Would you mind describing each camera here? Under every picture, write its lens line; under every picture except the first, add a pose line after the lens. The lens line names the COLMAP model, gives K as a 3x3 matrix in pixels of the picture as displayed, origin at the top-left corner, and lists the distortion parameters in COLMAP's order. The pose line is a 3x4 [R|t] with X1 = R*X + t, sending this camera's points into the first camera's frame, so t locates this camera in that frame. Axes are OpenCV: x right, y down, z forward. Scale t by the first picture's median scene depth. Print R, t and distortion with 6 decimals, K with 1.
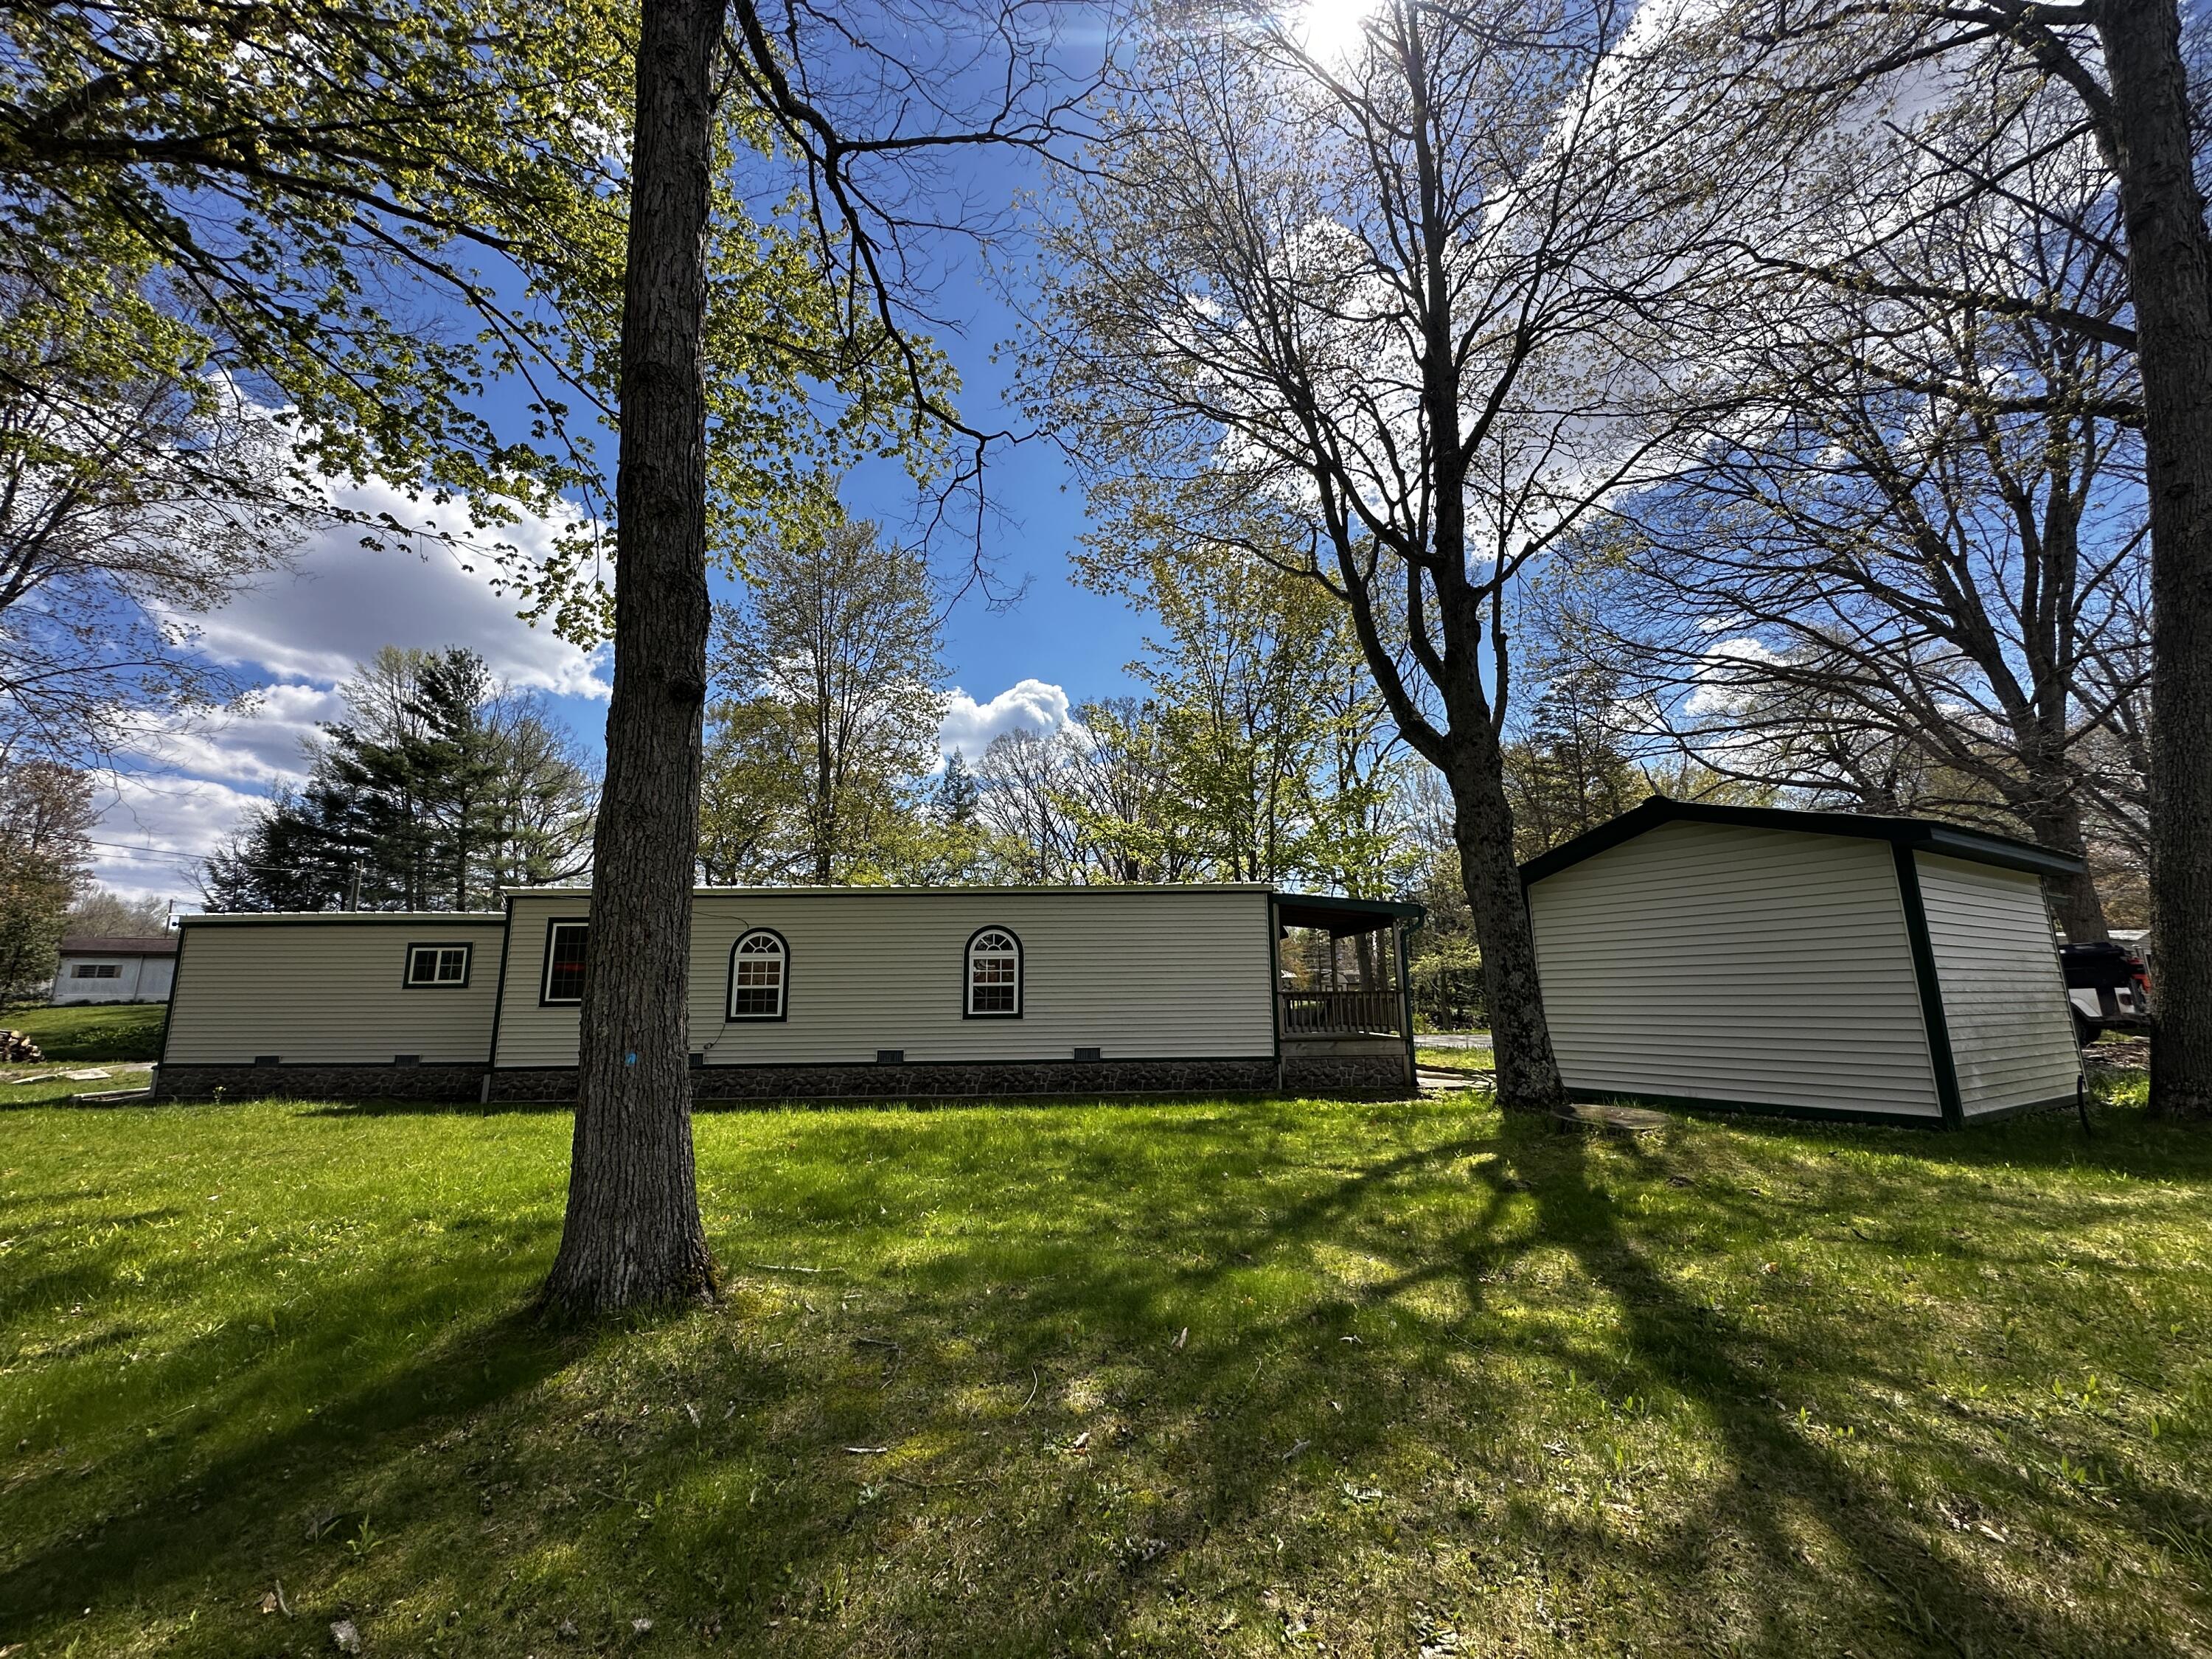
lens RADIAL K [[884.7, 0, 1103.2], [0, 884.7, 825.0], [0, 0, 1]] dist [-0.000843, 0.000623]
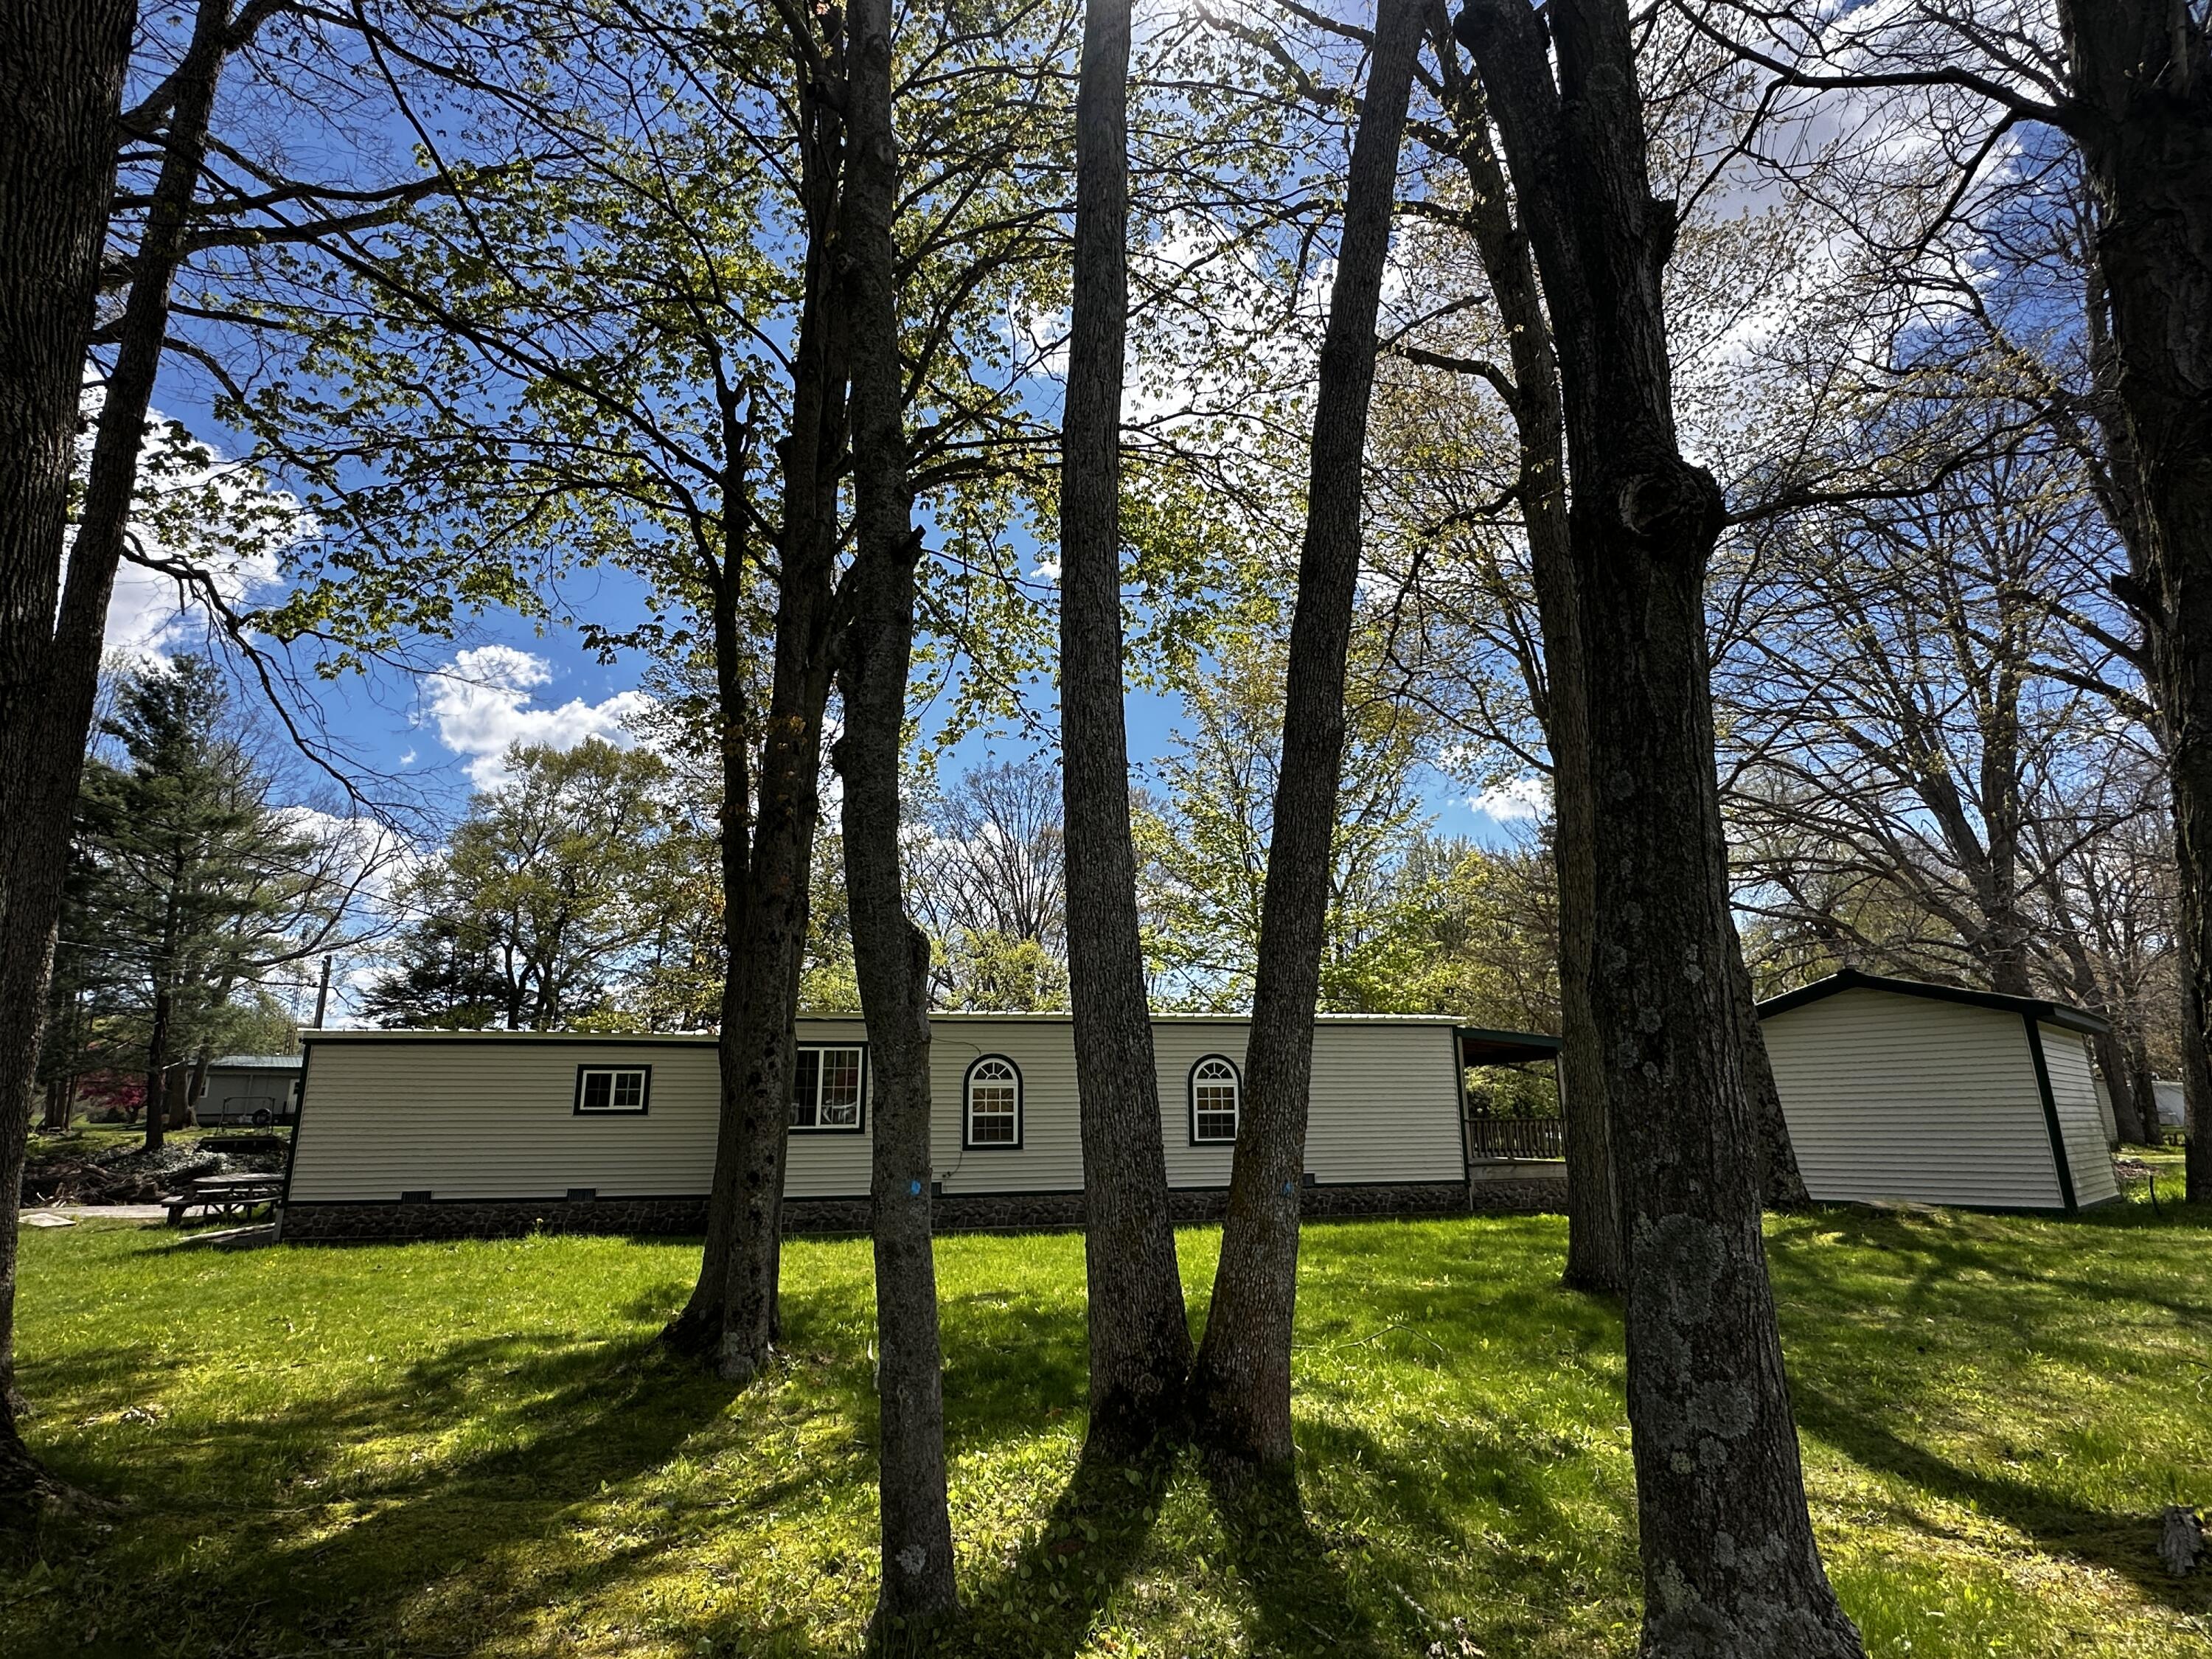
lens RADIAL K [[1126.3, 0, 1101.0], [0, 1126.3, 828.7], [0, 0, 1]] dist [-0.003433, -0.000753]
pose [[0.979763, 0.050489, 0.193687, -0.524481], [-0.038133, 0.997024, -0.067006, -0.056570], [-0.196494, 0.058264, 0.978772, -0.280954]]
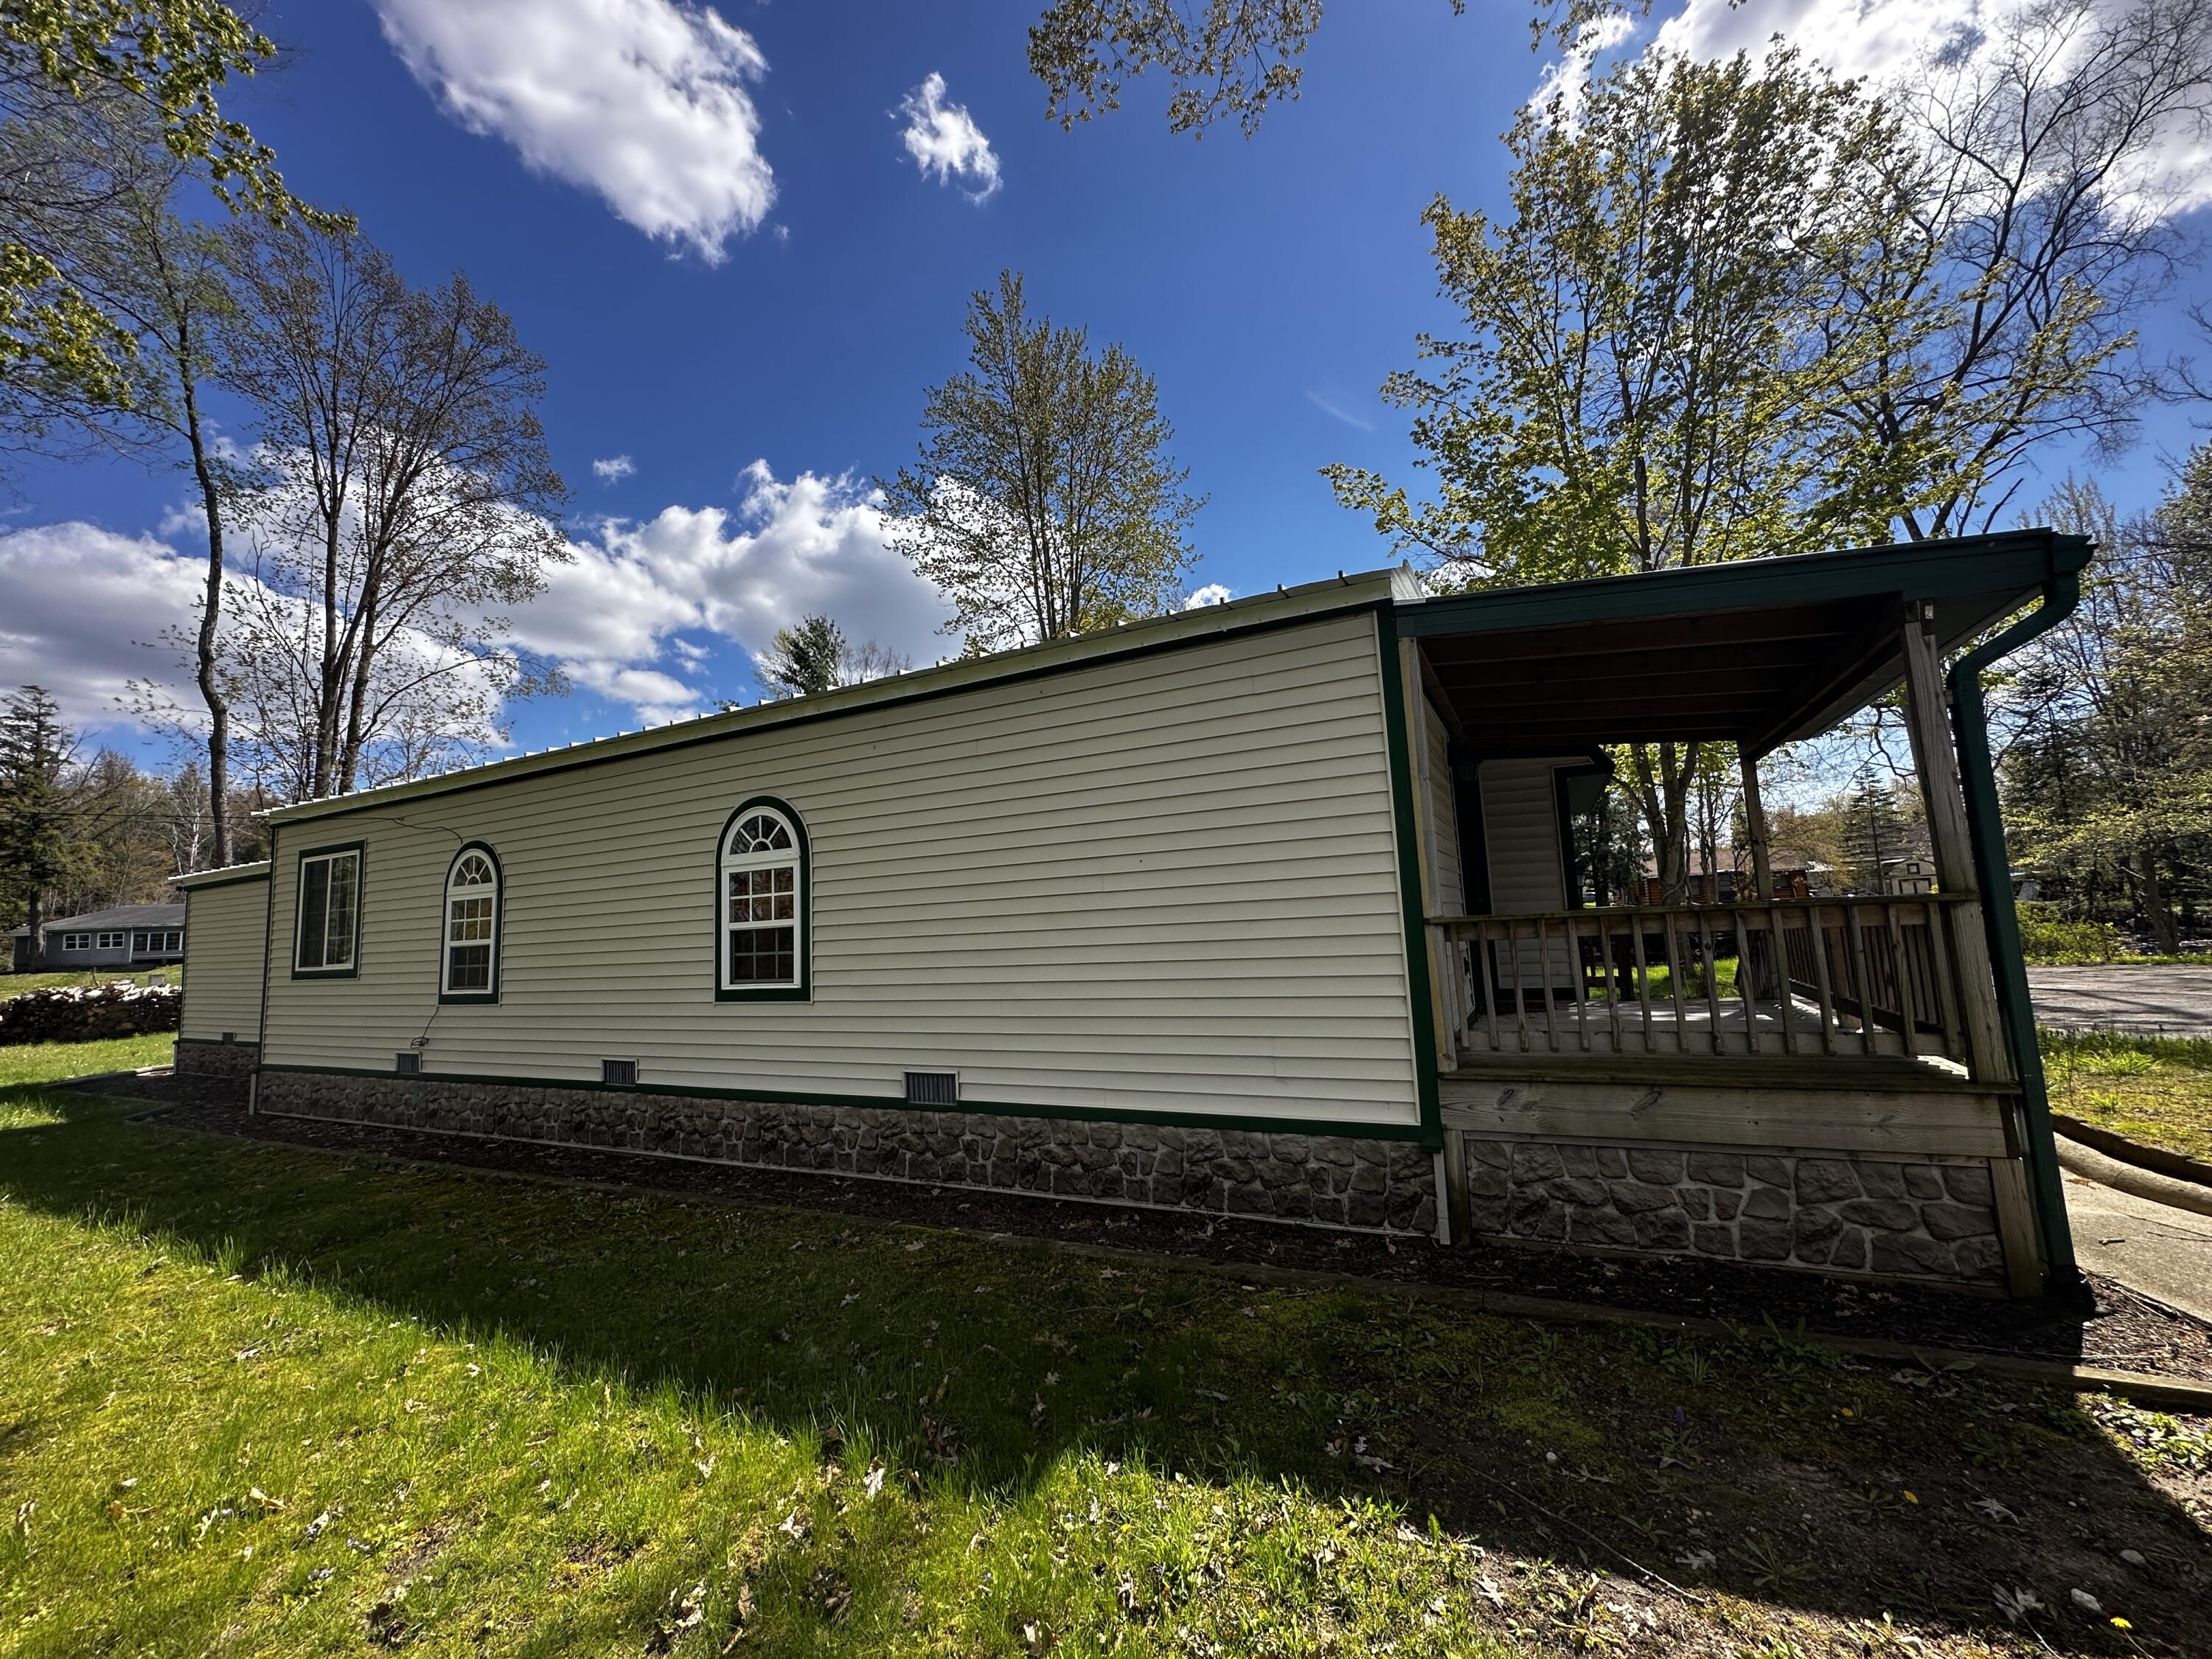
lens RADIAL K [[884.7, 0, 1103.2], [0, 884.7, 825.0], [0, 0, 1]] dist [-0.000843, 0.000623]
pose [[0.875982, -0.086685, -0.474491, 0.248109], [0.129621, 0.989838, 0.058467, 0.124832], [0.464601, -0.112720, 0.878317, 0.683871]]
